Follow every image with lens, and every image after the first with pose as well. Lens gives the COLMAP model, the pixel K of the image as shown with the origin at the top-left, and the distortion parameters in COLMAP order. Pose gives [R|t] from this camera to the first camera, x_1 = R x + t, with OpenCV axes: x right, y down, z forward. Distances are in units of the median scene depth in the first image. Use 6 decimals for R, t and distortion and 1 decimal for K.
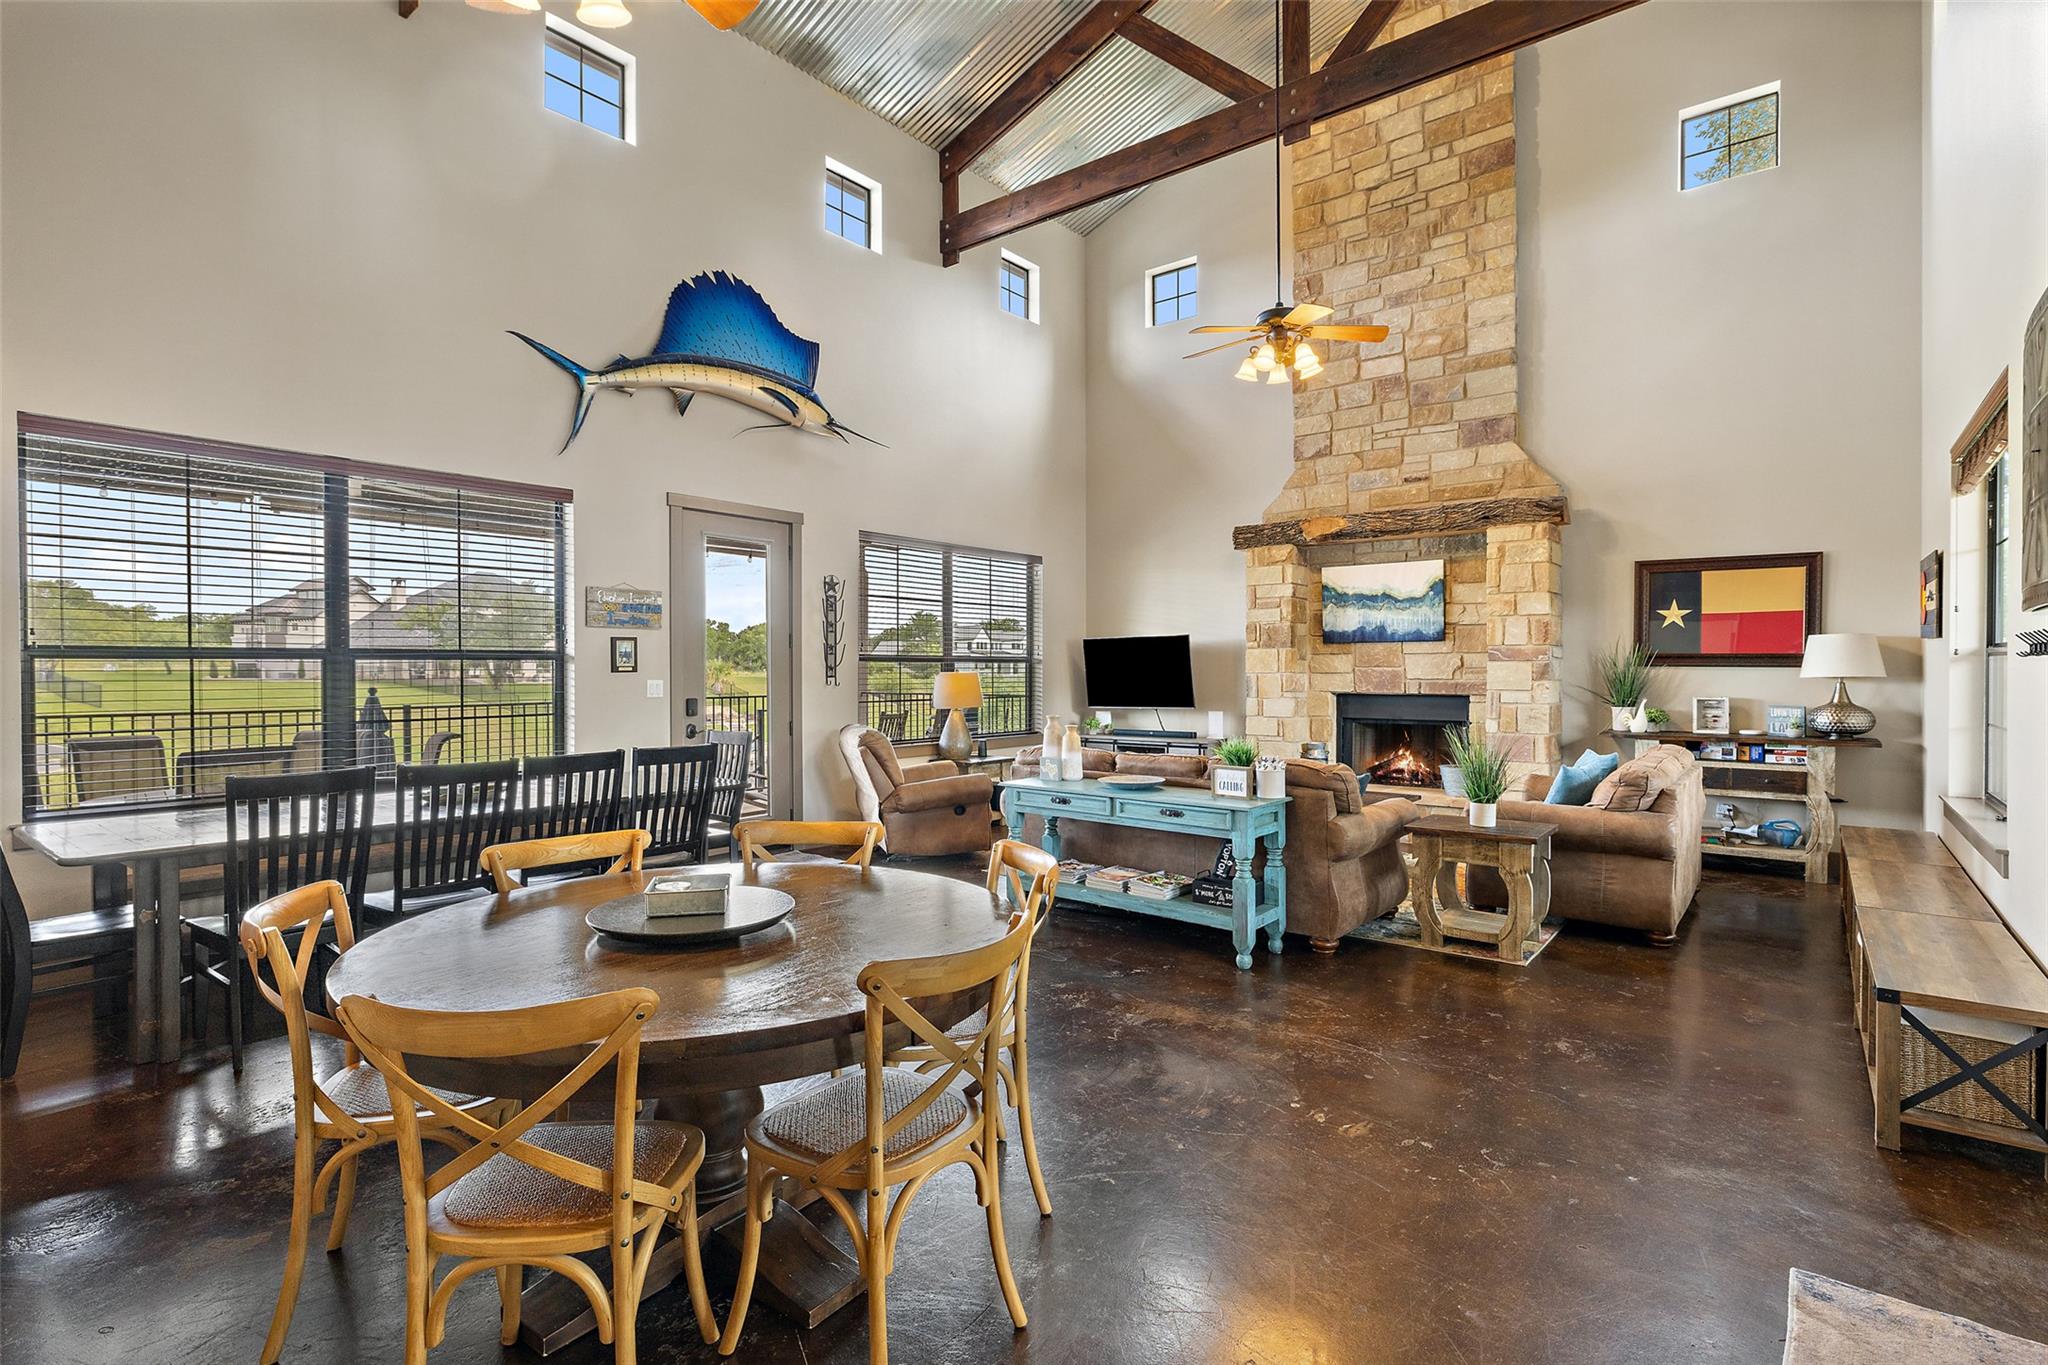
lens RADIAL K [[958.3, 0, 1023.2], [0, 958.3, 678.5], [0, 0, 1]] dist [-0.014006, 0.004790]
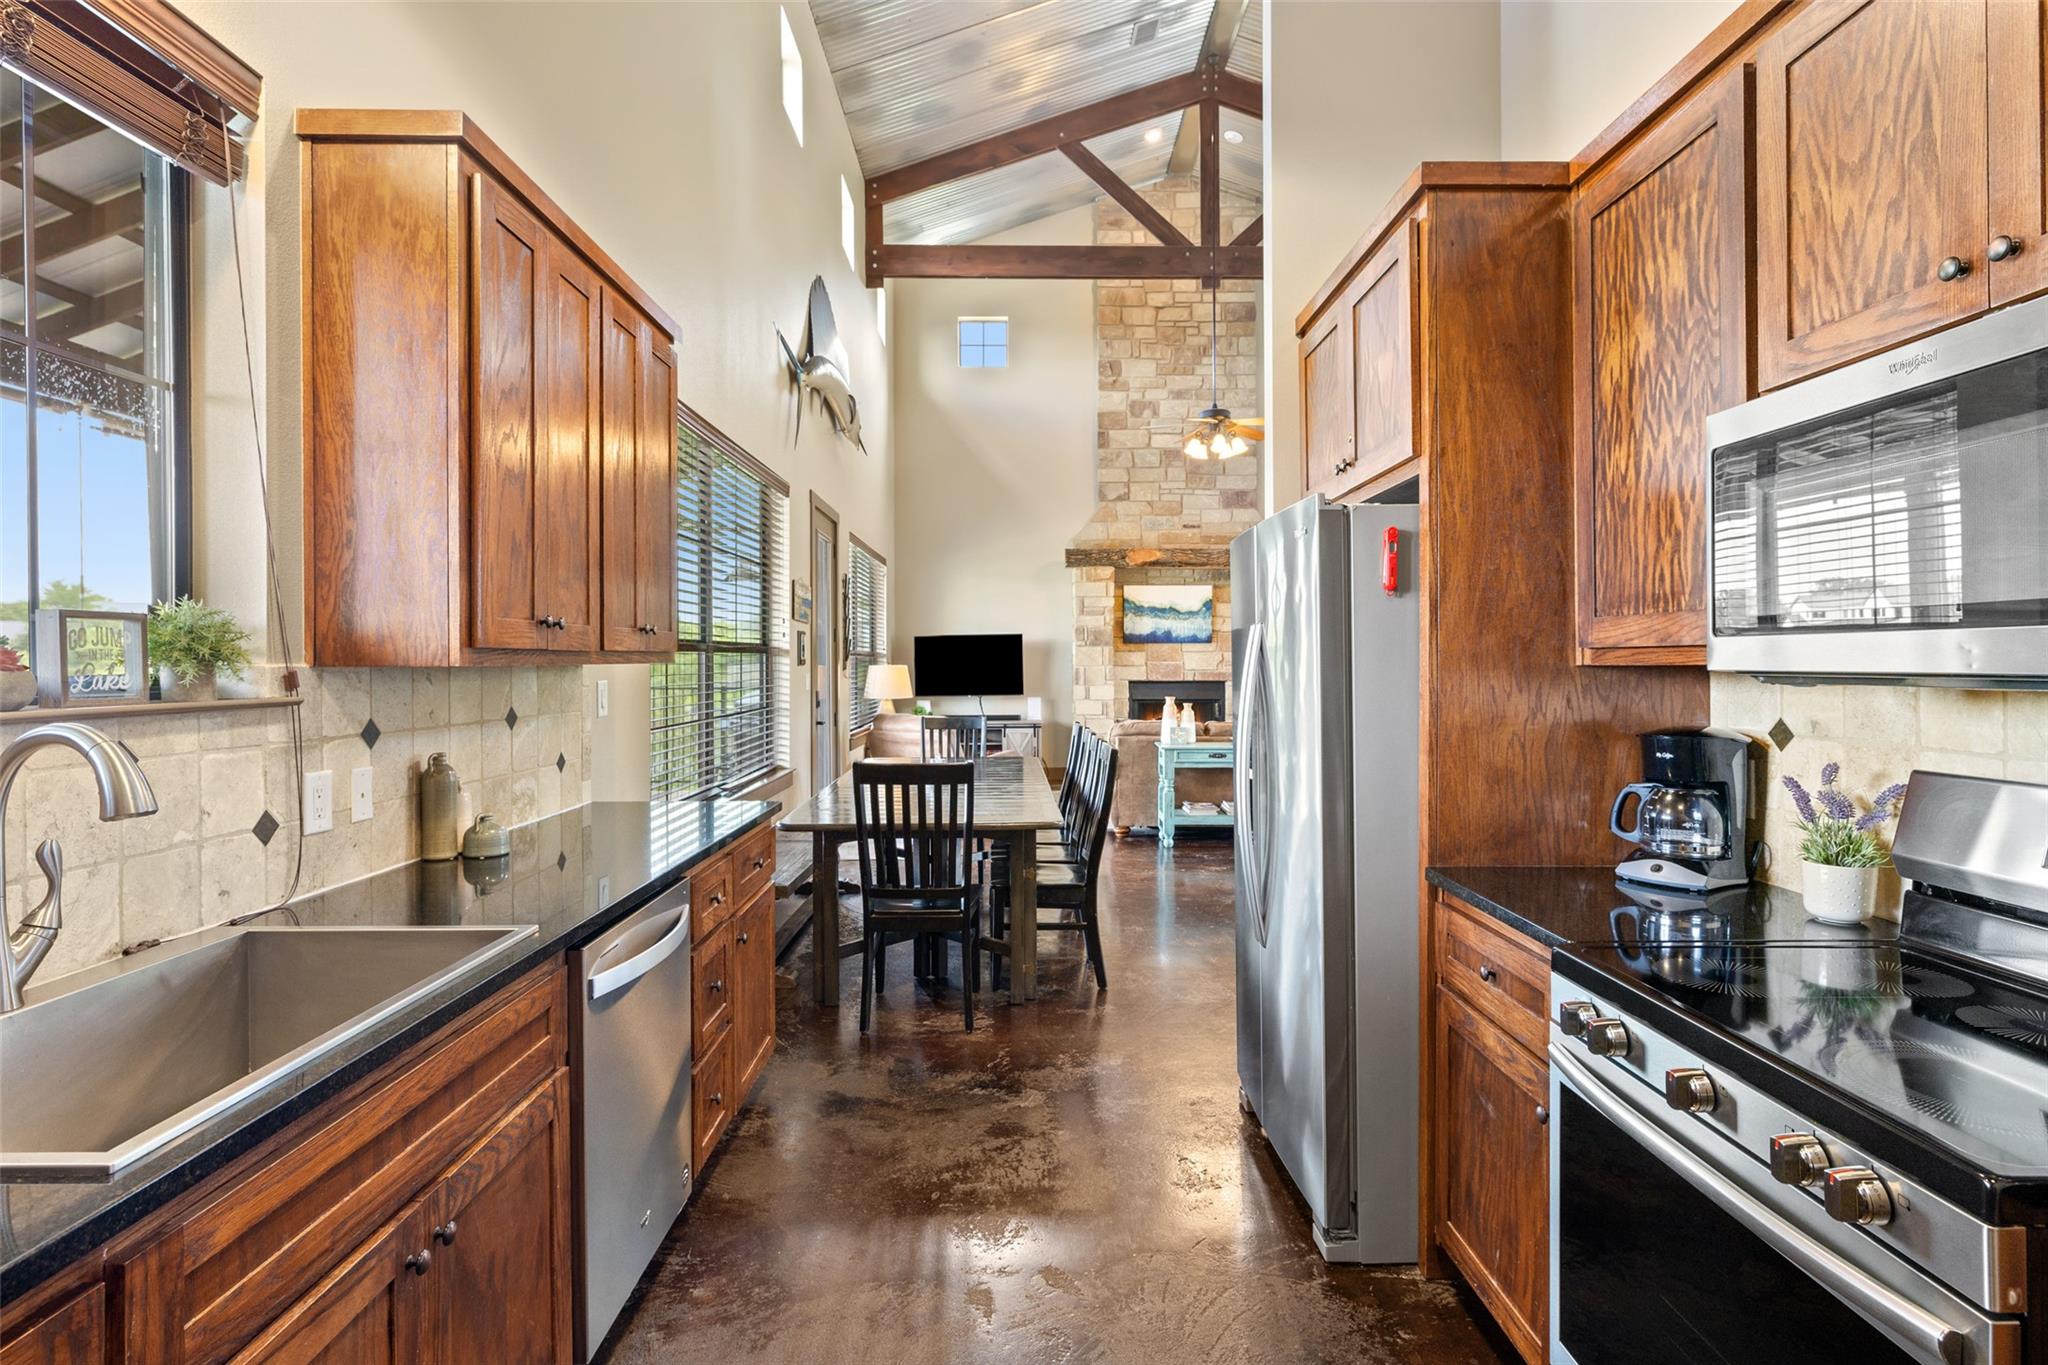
lens RADIAL K [[1009.4, 0, 1027.4], [0, 1009.4, 665.6], [0, 0, 1]] dist [-0.003955, -0.000027]
pose [[0.783474, 0.001857, 0.621421, -0.712581], [0.004464, 0.999953, -0.008617, 0.005952], [-0.621408, 0.009525, 0.783429, -0.000352]]
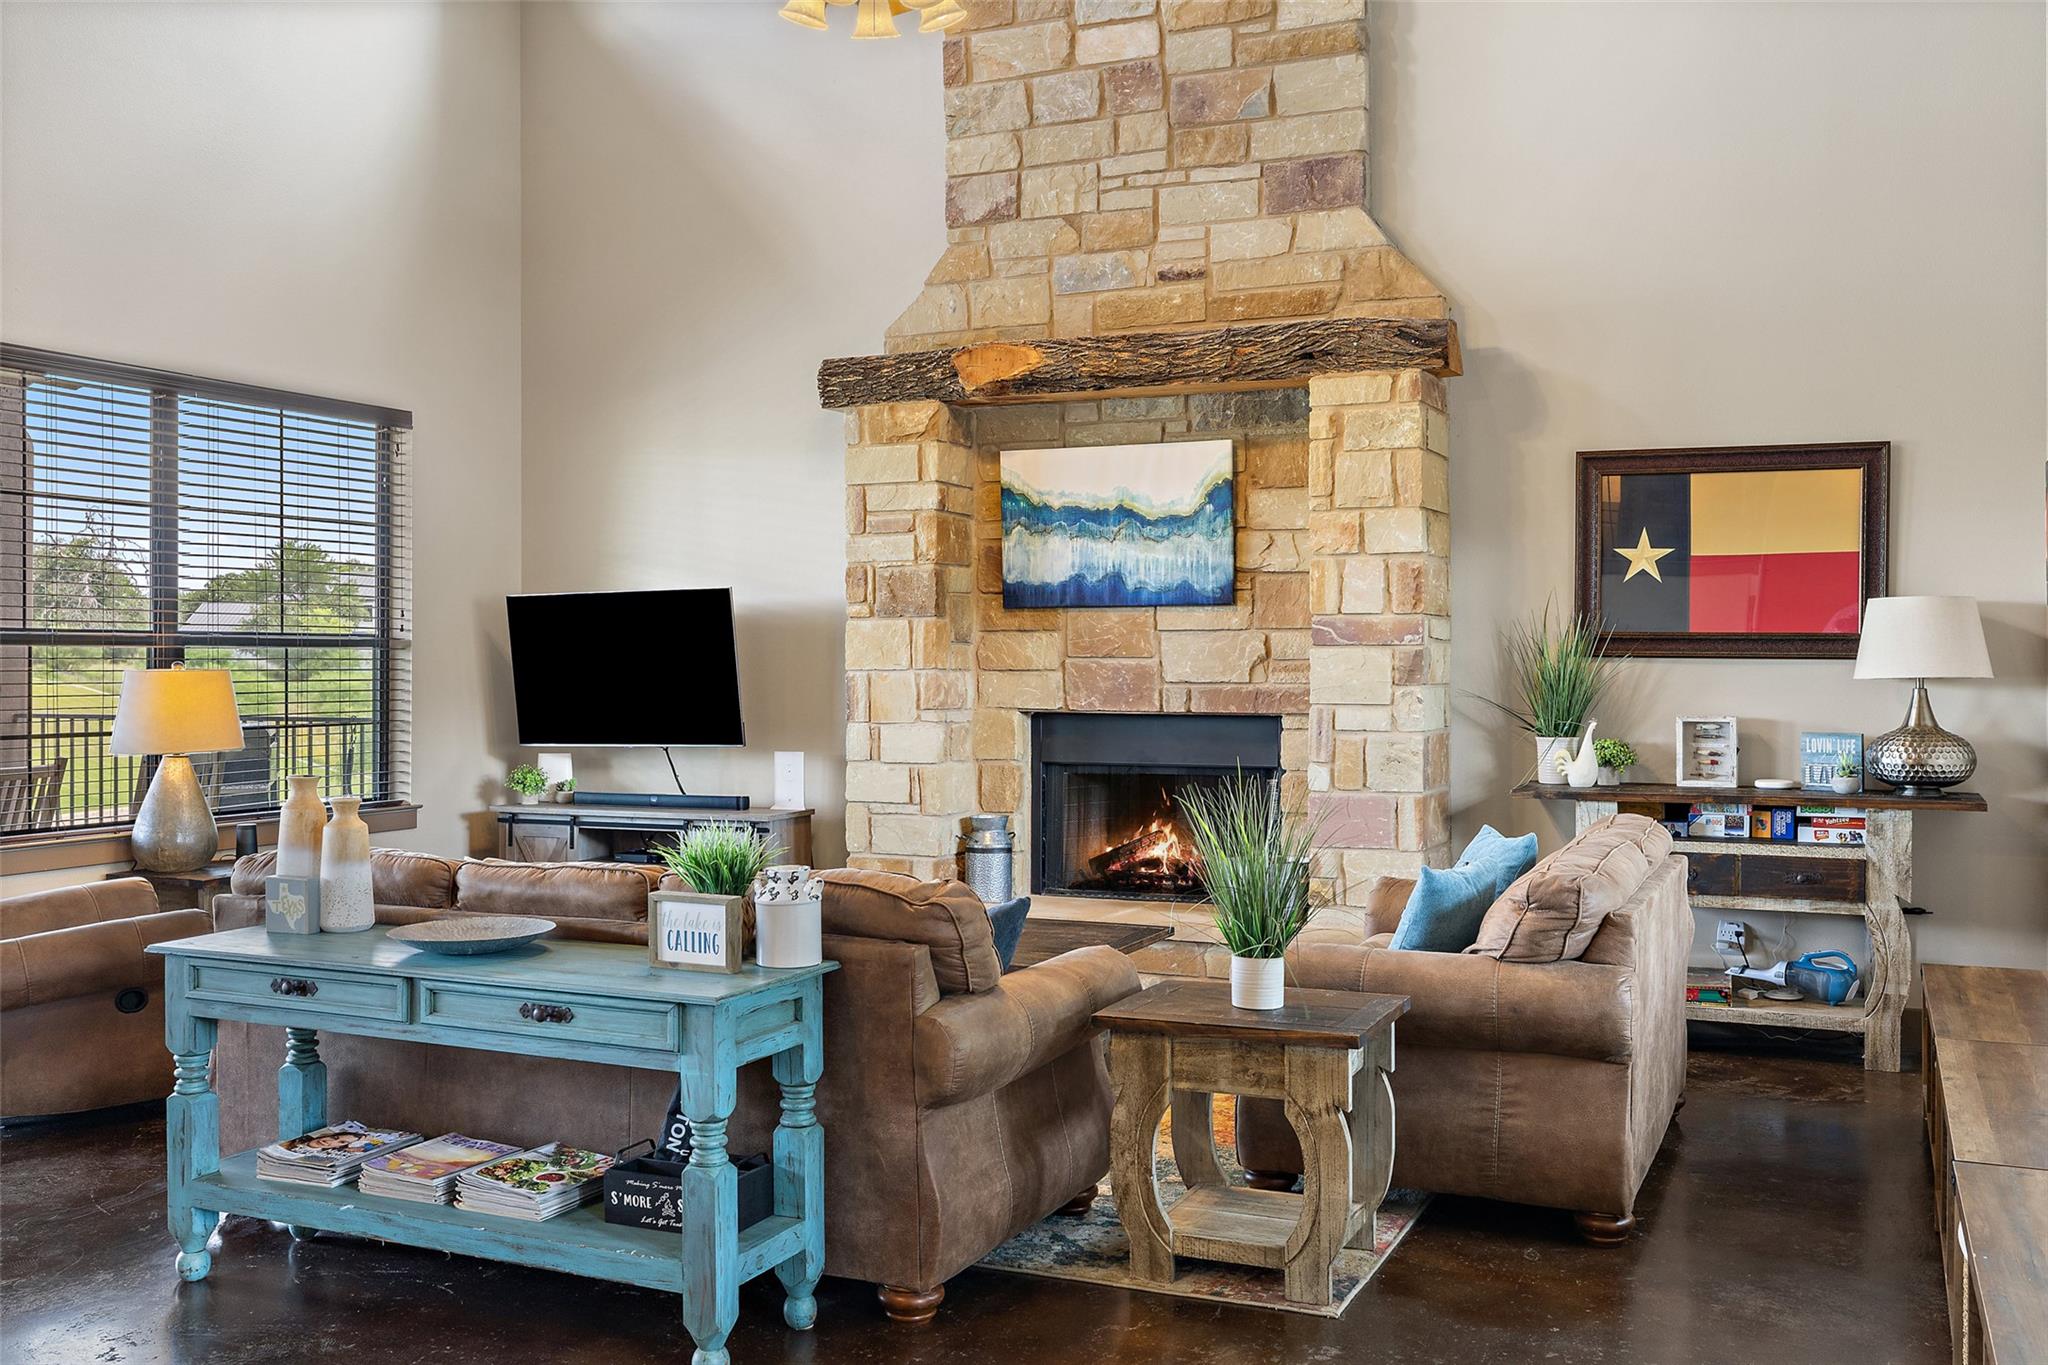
lens RADIAL K [[1860.0, 0, 1015.5], [0, 1860.0, 668.9], [0, 0, 1]] dist [-0.001041, 0.000000]
pose [[0.966482, -0.000443, 0.256732, 0.086912], [0.001880, 0.999984, -0.005352, -0.001613], [-0.256726, 0.005656, 0.966468, 0.104271]]
